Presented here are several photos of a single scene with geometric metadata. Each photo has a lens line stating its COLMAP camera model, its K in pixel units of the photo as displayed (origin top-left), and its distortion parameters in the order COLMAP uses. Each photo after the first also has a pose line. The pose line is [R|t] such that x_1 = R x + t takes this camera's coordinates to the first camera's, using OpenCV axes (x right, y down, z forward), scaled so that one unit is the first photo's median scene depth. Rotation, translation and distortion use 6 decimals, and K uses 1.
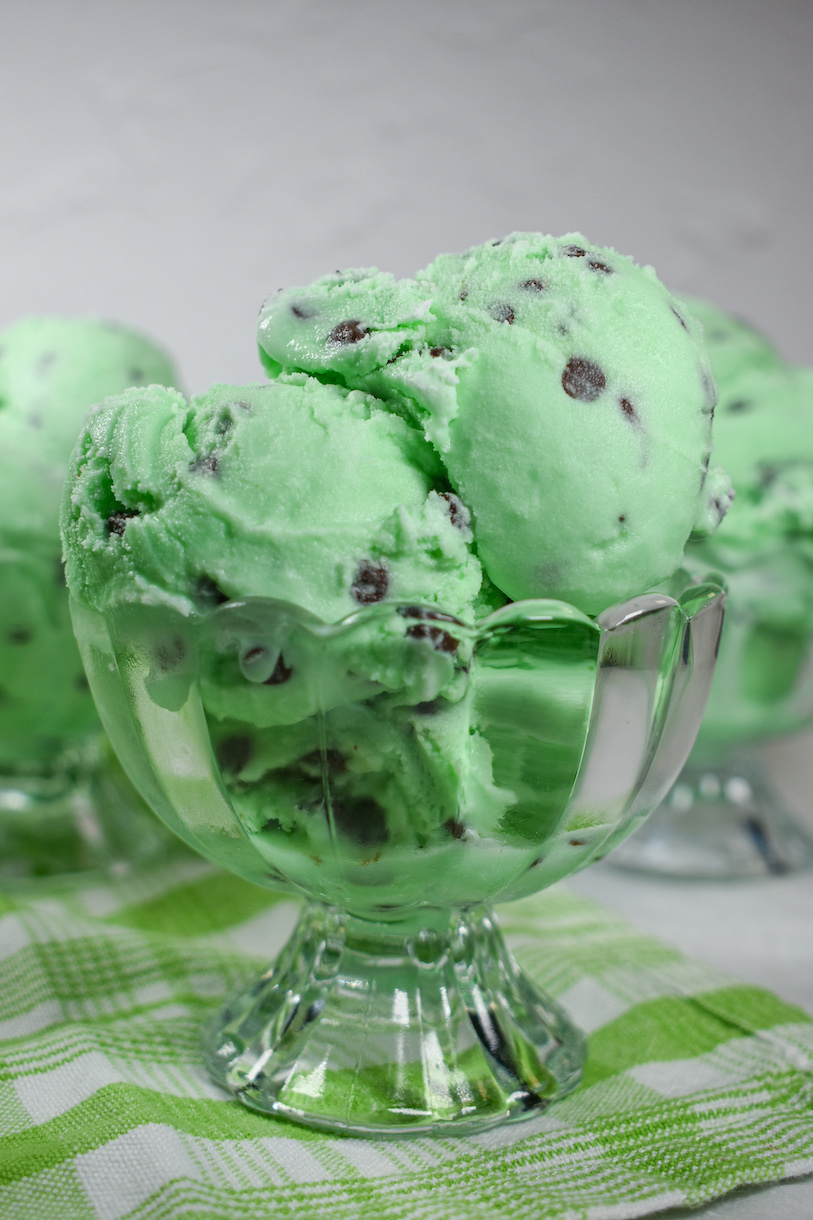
lens RADIAL K [[1520.3, 0, 406.5], [0, 1520.3, 610.0], [0, 0, 1]] dist [-0.003772, -0.014792]
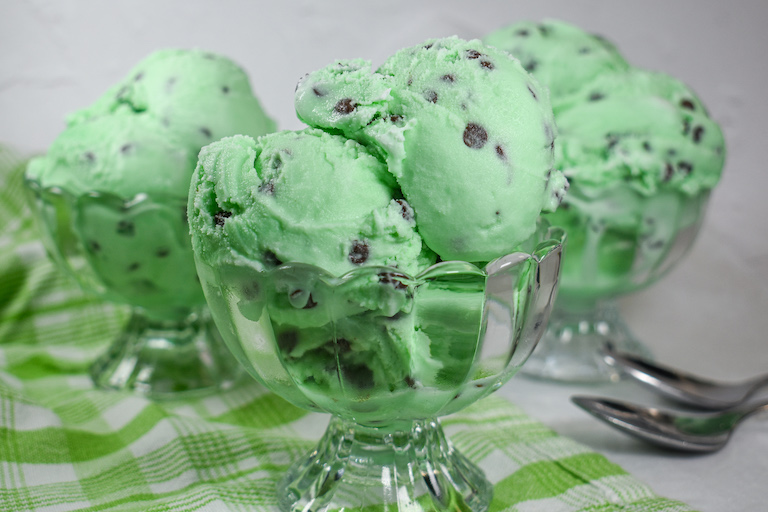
lens RADIAL K [[1080.8, 0, 397.9], [0, 1080.8, 254.9], [0, 0, 1]] dist [-0.010066, -0.007390]
pose [[0.999554, -0.019595, -0.022522, 0.049072], [0.021575, 0.995587, 0.091332, -0.124692], [0.020633, -0.091777, 0.995566, -0.275373]]
